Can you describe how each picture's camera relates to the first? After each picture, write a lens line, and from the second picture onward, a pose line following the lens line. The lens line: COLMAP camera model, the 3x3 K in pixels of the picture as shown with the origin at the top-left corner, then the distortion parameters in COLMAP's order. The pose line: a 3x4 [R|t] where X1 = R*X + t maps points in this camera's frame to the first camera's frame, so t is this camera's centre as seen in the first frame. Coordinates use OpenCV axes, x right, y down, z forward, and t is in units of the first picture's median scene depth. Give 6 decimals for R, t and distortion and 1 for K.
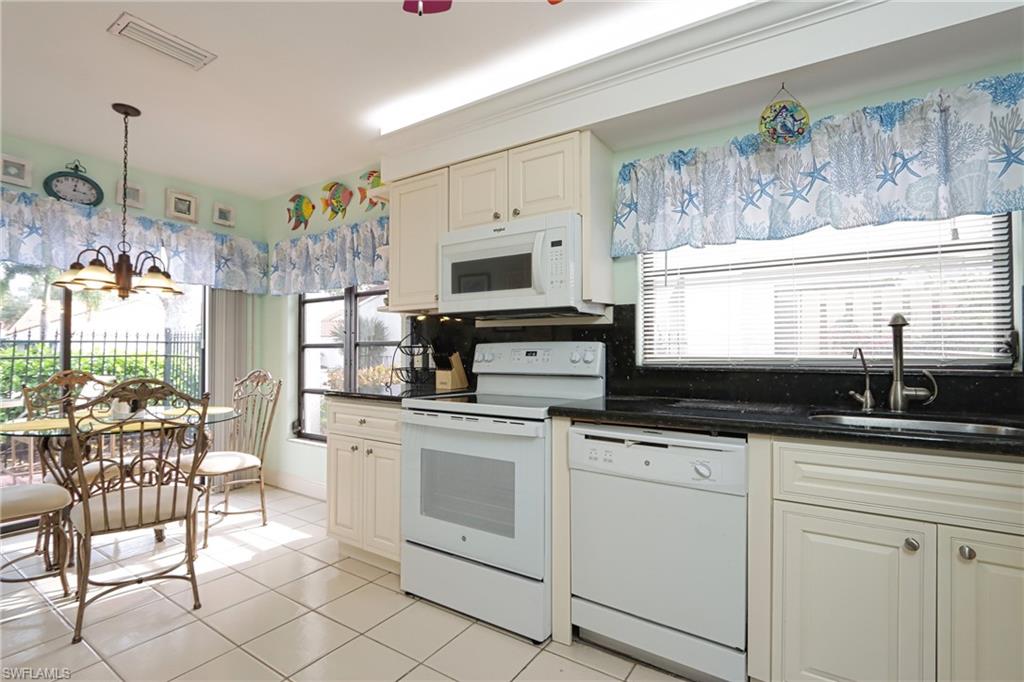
lens RADIAL K [[479.8, 0, 510.8], [0, 479.8, 347.4], [0, 0, 1]] dist [-0.012696, 0.000393]
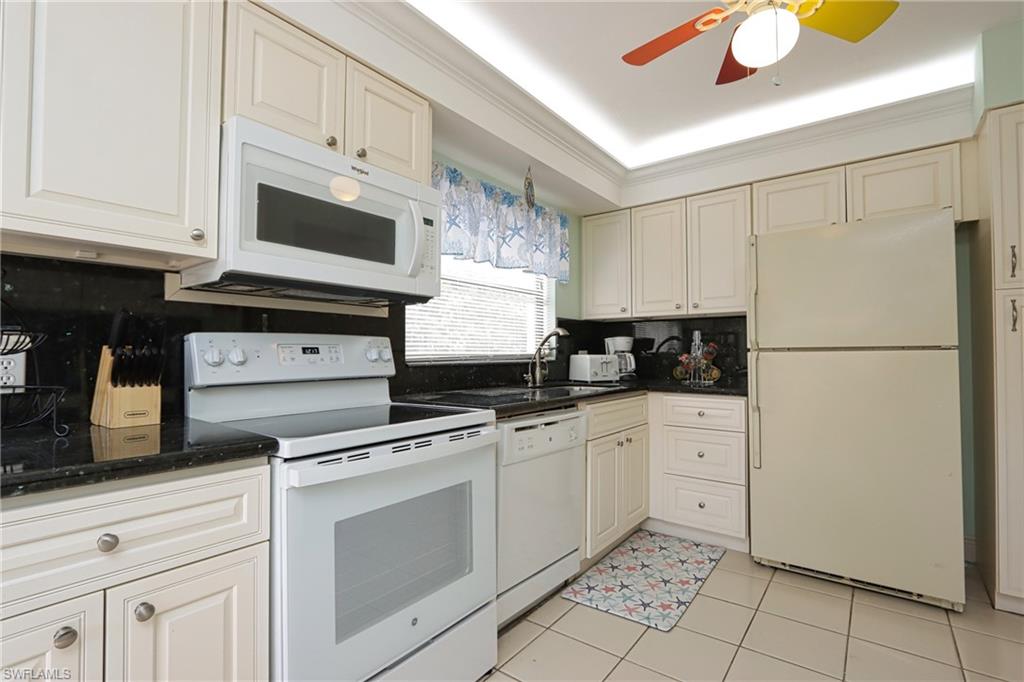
lens RADIAL K [[479.8, 0, 511.2], [0, 479.8, 342.0], [0, 0, 1]] dist [-0.012696, 0.000393]
pose [[0.057904, 0.015872, 0.998196, -0.791563], [-0.015134, 0.999773, -0.015019, 0.008456], [-0.998207, -0.014237, 0.058131, 0.847012]]
